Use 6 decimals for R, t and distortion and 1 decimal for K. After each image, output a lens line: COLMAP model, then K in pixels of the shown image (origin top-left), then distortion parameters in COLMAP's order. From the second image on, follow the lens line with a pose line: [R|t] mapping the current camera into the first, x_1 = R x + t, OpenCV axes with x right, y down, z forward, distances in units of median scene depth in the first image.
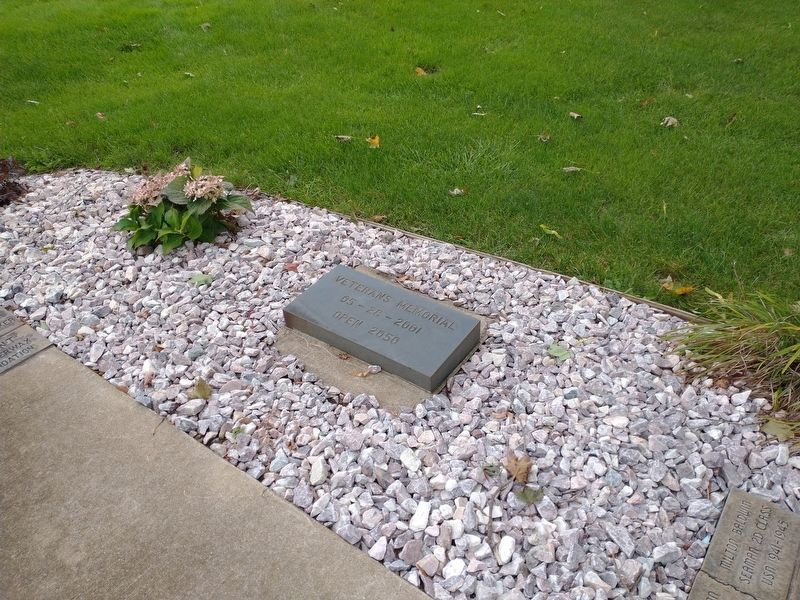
lens RADIAL K [[666.3, 0, 400.0], [0, 666.3, 300.0], [0, 0, 1]] dist [0.058148, -0.186114]
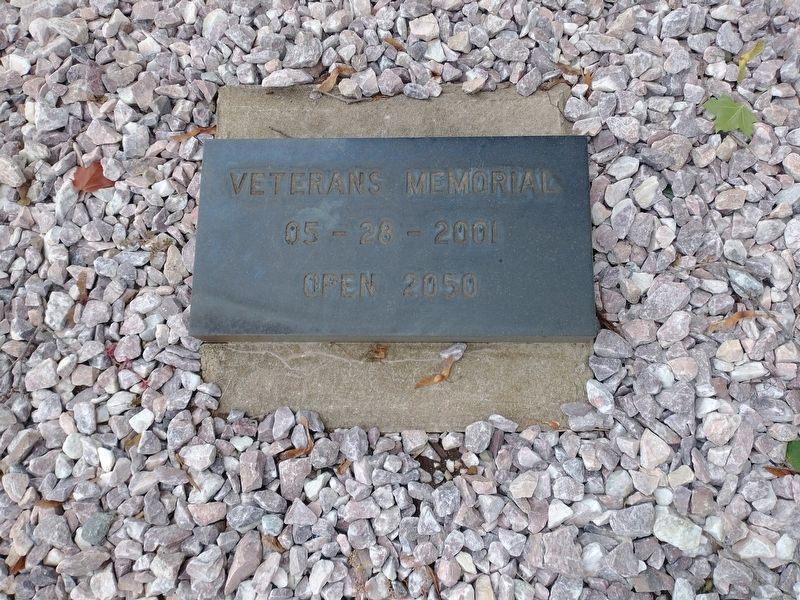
lens RADIAL K [[666.3, 0, 400.0], [0, 666.3, 300.0], [0, 0, 1]] dist [0.058148, -0.186114]
pose [[0.832891, -0.543705, 0.103337, -0.085962], [0.362031, 0.676480, 0.641333, -0.210358], [-0.418601, -0.496749, 0.760272, 0.567531]]
